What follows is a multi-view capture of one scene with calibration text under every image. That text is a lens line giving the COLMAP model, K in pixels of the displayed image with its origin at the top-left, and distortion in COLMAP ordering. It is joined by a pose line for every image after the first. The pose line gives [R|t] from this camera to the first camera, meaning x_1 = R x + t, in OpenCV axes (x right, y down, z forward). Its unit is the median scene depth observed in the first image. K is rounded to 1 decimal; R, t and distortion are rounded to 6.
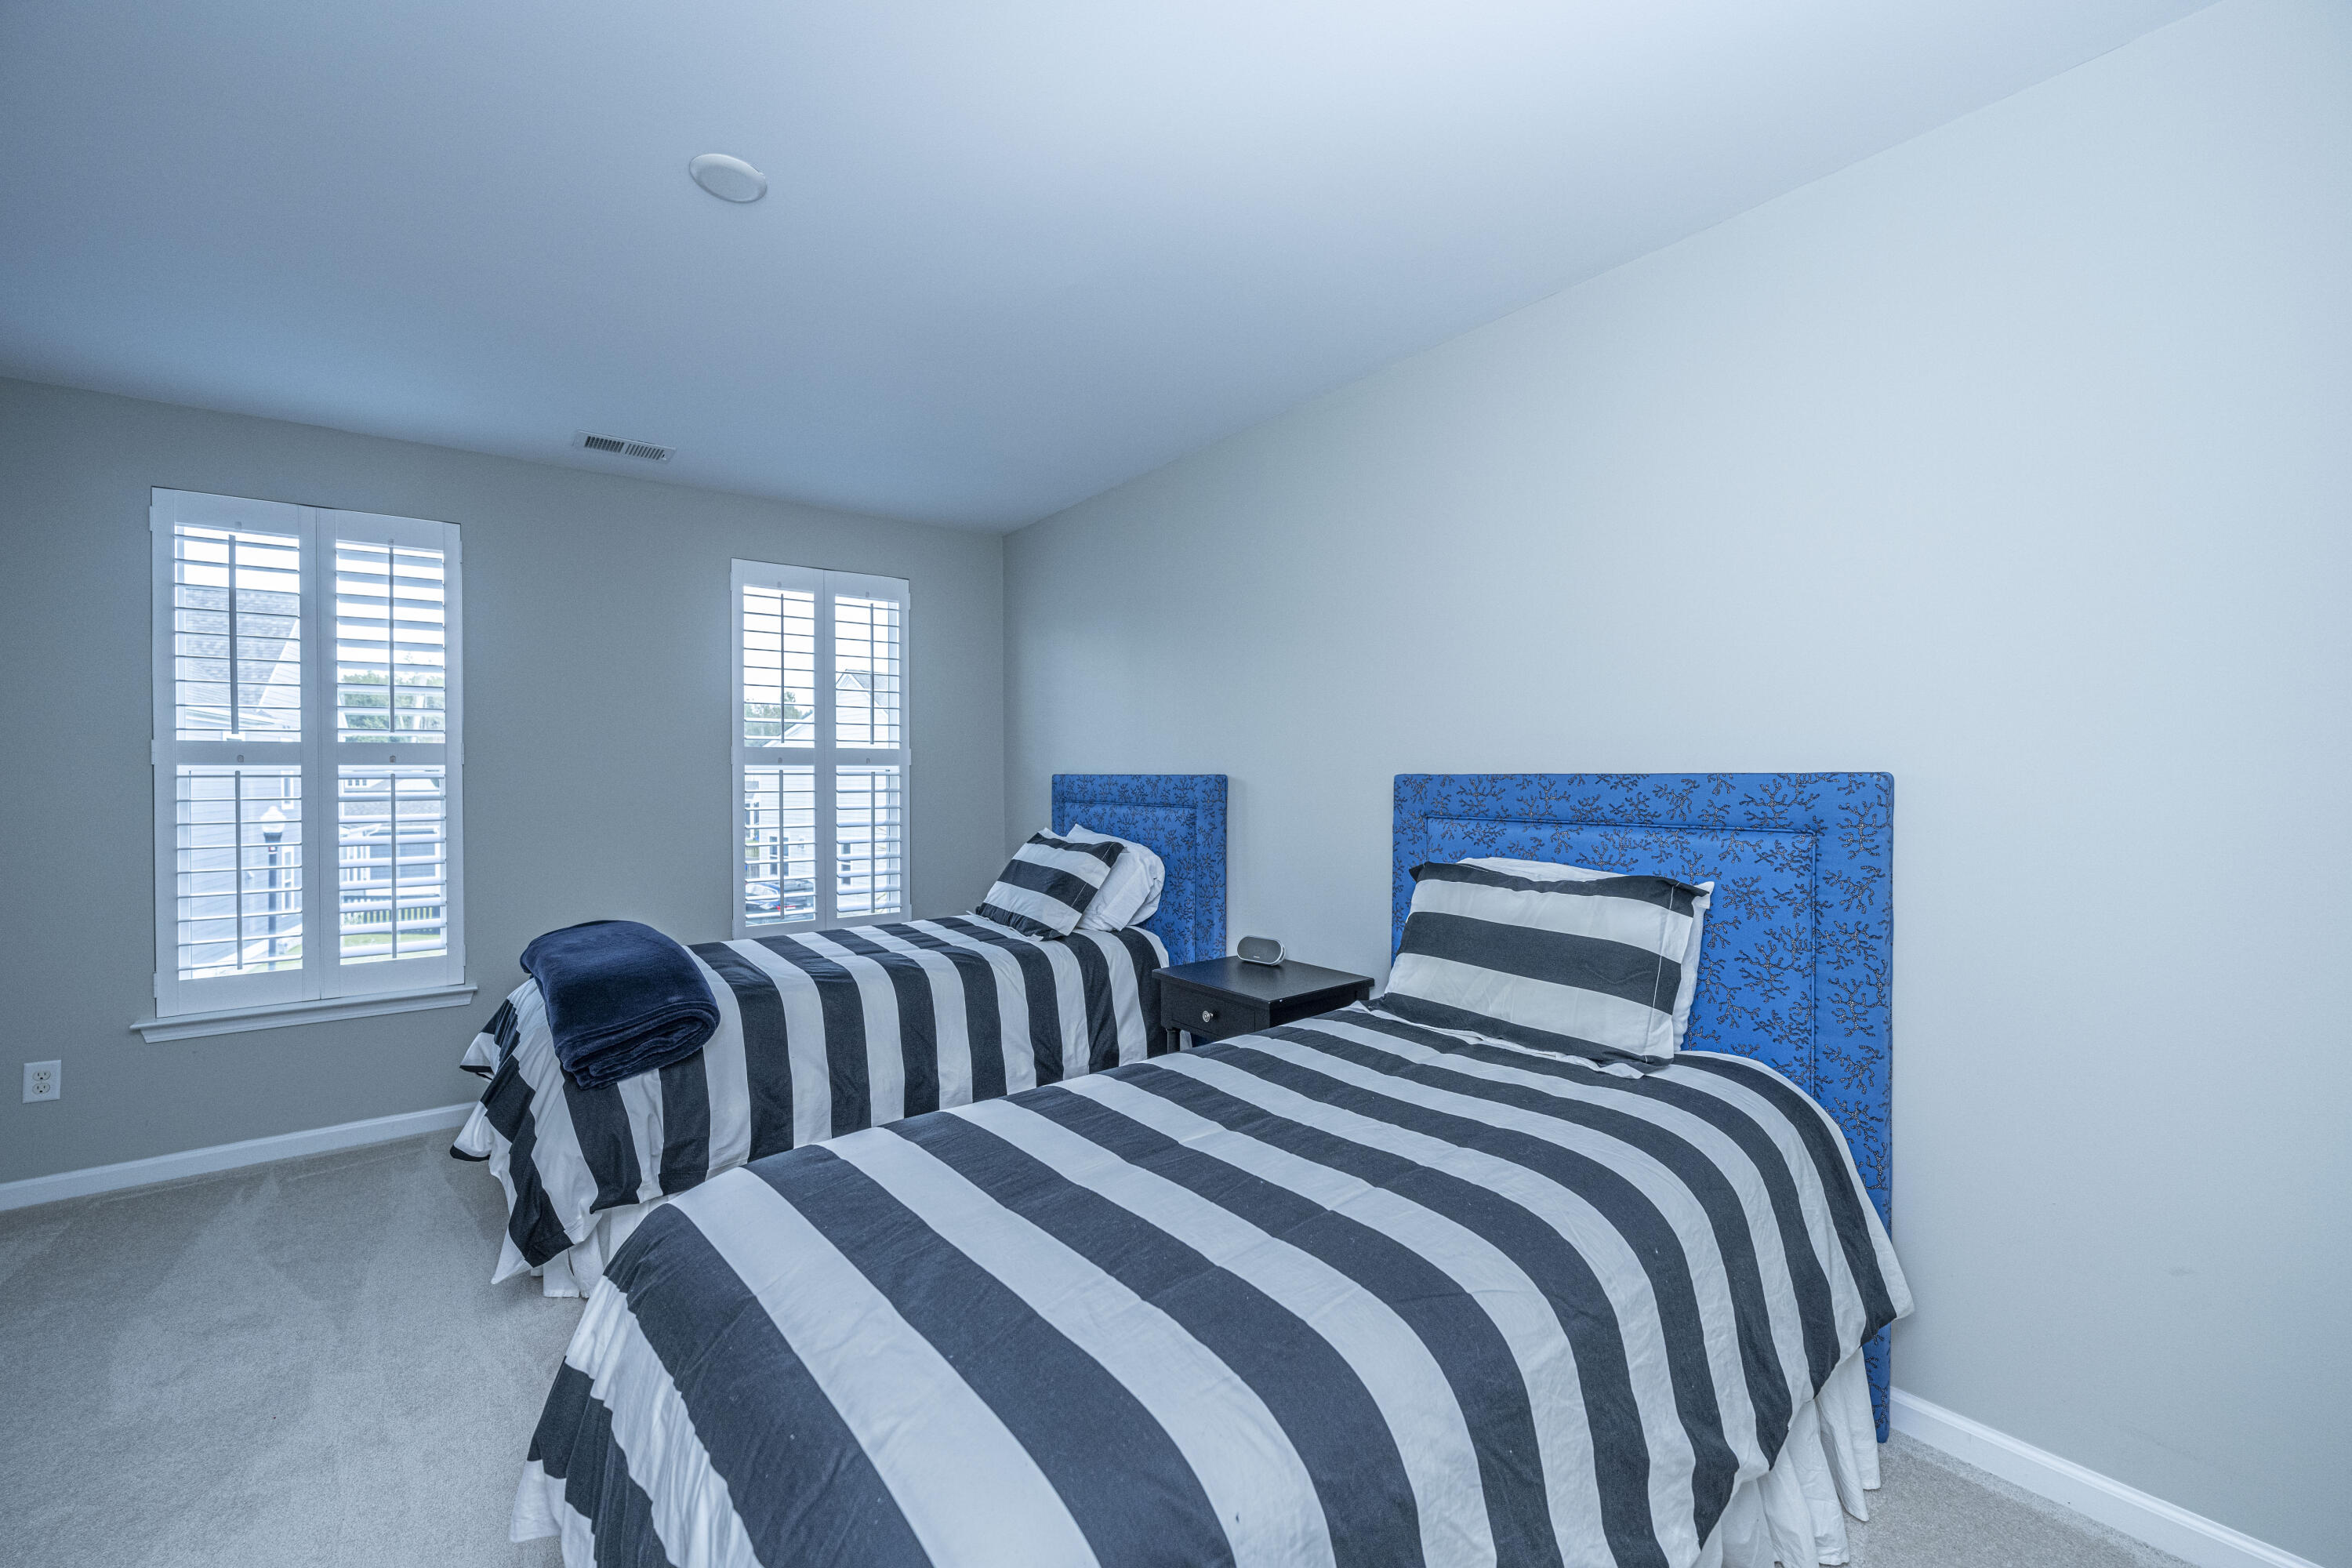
lens RADIAL K [[964.1, 0, 1164.6], [0, 964.1, 783.5], [0, 0, 1]] dist [0.001008, 0.000149]
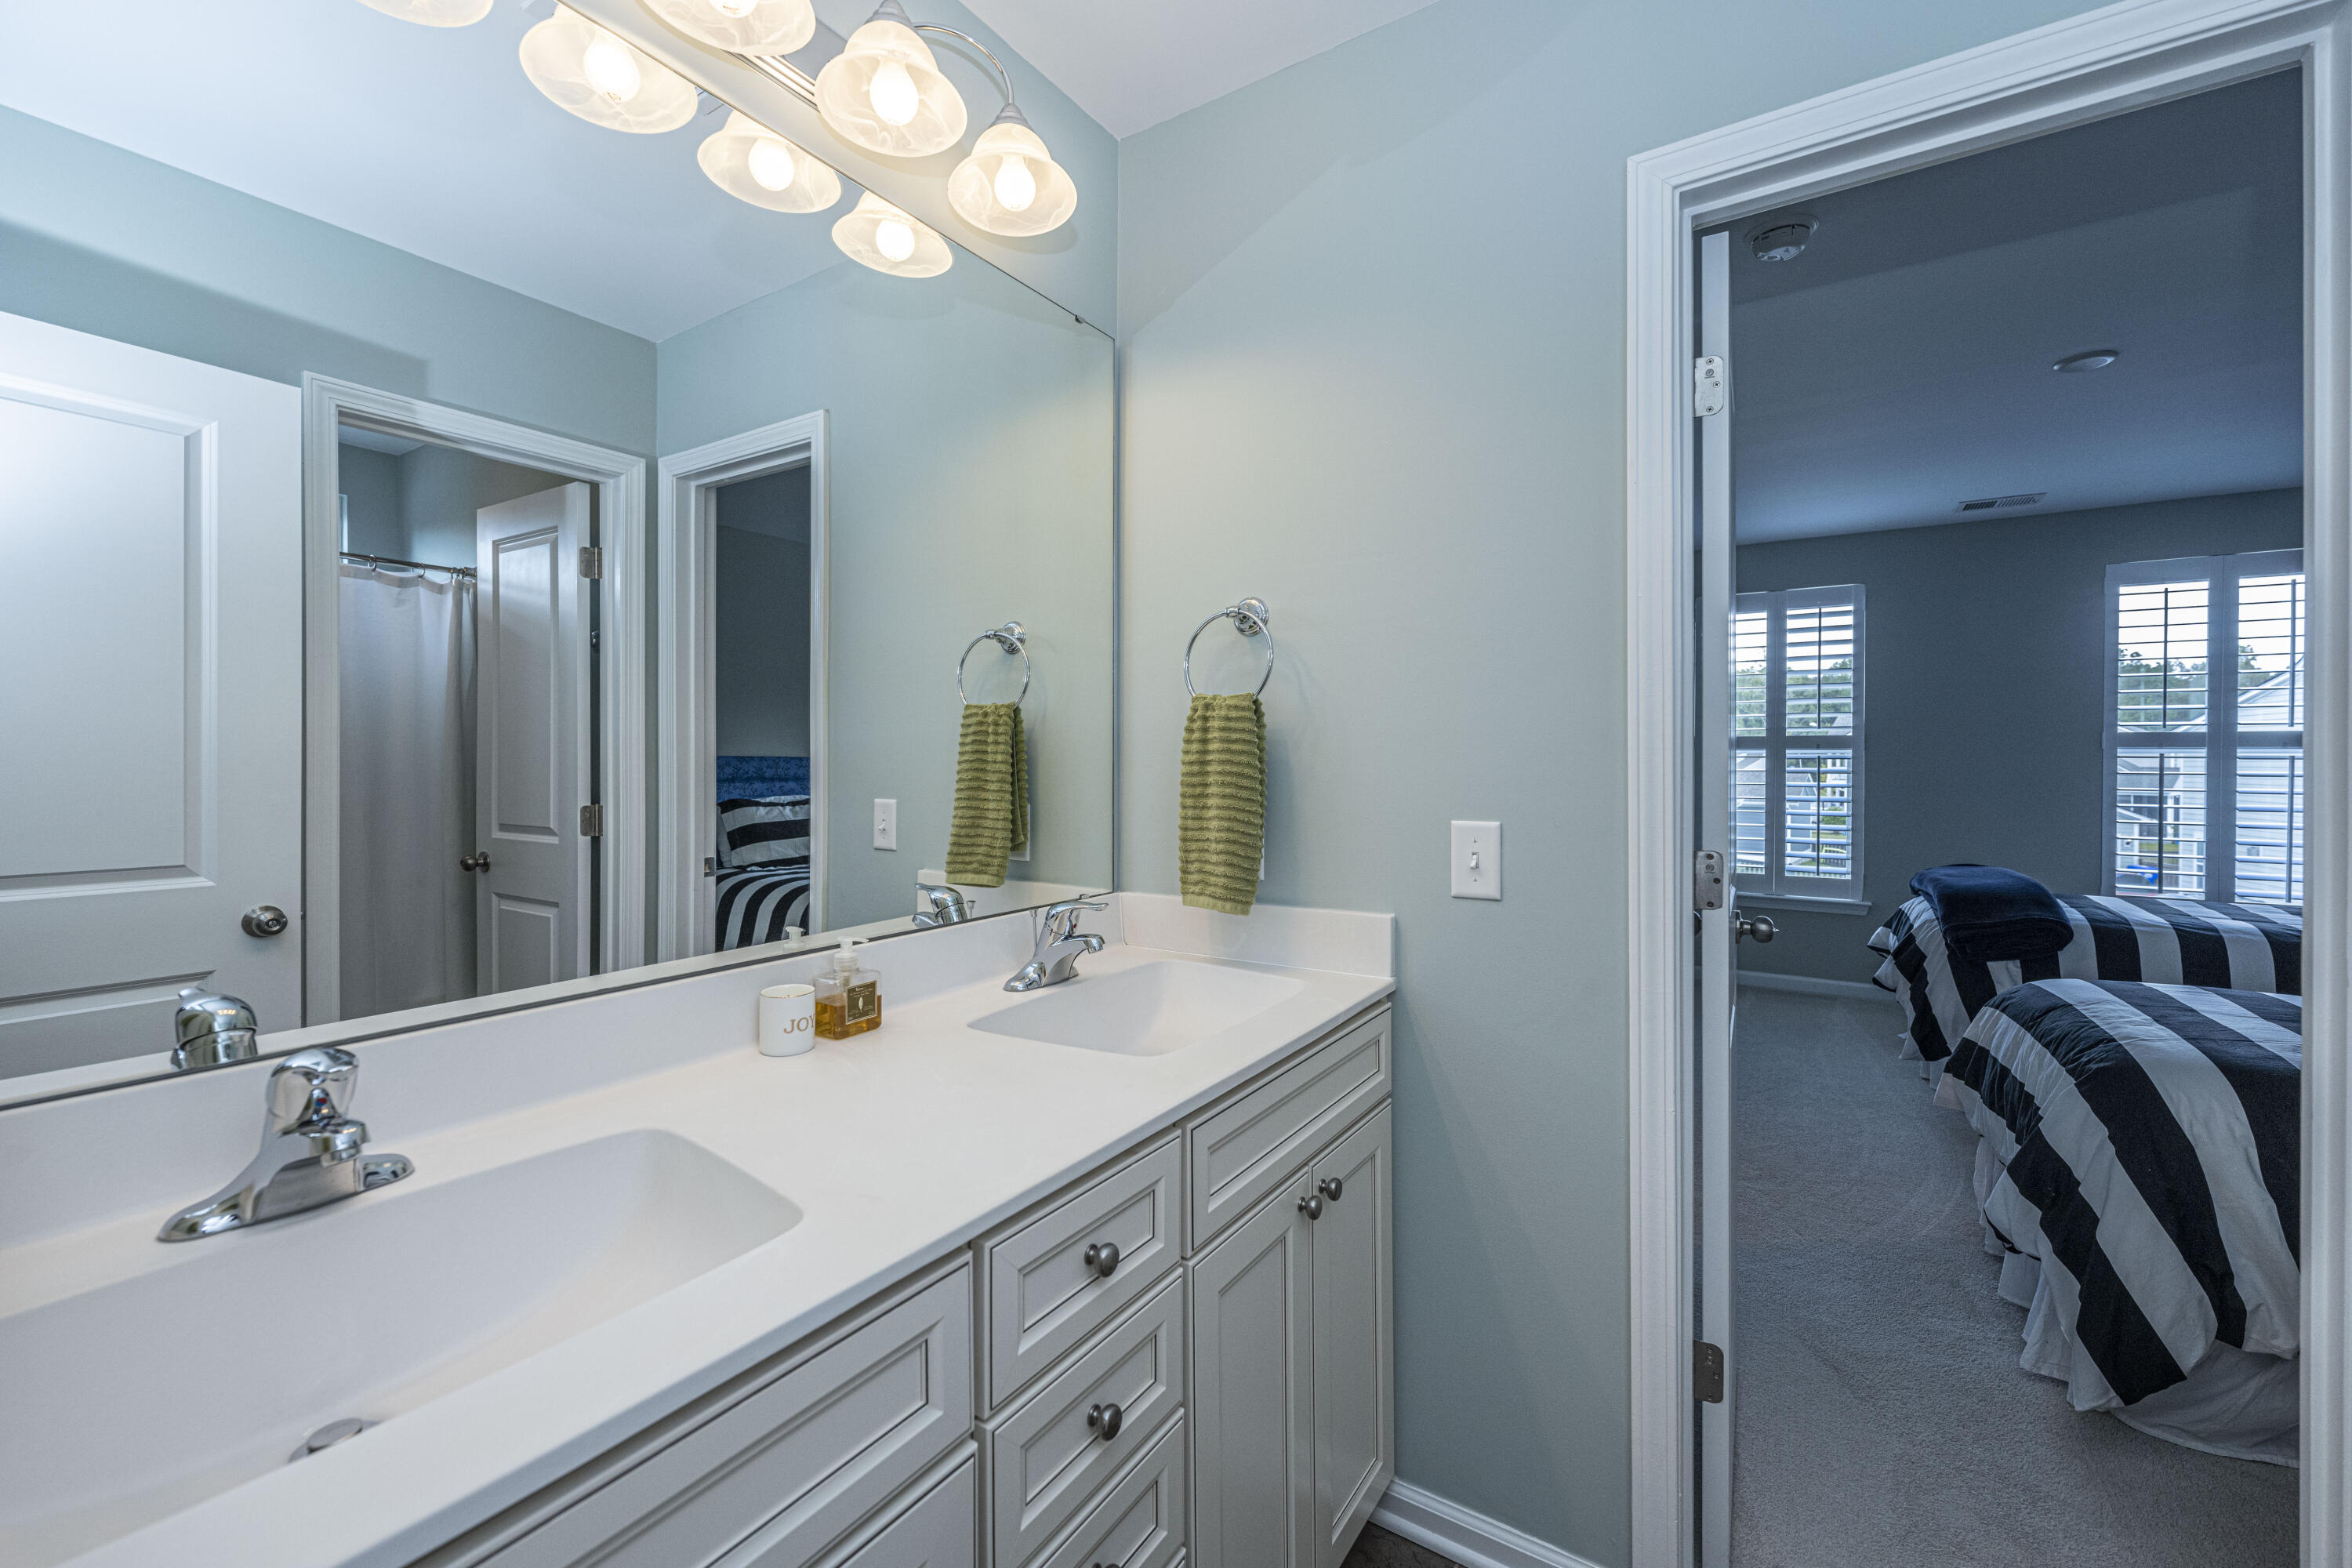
lens RADIAL K [[941.6, 0, 1177.8], [0, 941.6, 757.3], [0, 0, 1]] dist [0.000811, -0.000097]
pose [[0.344623, 0.006055, -0.938722, 0.248657], [-0.014582, 0.999893, 0.001096, 0.005957], [0.938628, 0.013311, 0.344675, -0.460611]]
